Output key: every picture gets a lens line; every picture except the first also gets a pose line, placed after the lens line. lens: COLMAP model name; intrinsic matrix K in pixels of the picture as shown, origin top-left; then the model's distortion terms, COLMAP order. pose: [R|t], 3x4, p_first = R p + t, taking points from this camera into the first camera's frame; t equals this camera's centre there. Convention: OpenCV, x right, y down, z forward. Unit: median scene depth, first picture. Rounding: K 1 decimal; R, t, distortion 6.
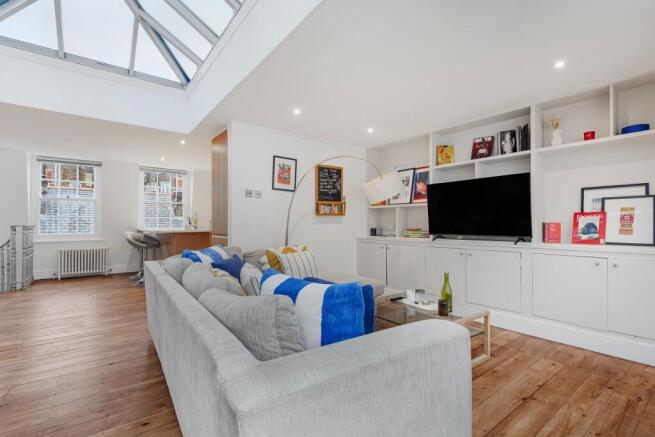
lens RADIAL K [[293.3, 0, 328.4], [0, 293.3, 220.9], [0, 0, 1]] dist [0.000090, -0.000089]
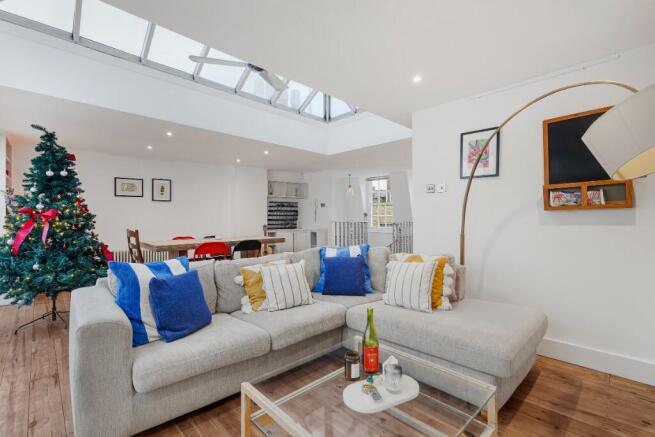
lens RADIAL K [[293.3, 0, 328.4], [0, 293.3, 217.6], [0, 0, 1]] dist [0.000090, -0.000089]
pose [[0.135331, -0.000486, -0.990800, 0.468089], [0.002092, 0.999998, -0.000204, -0.004817], [0.990798, -0.002045, 0.135332, 0.502377]]
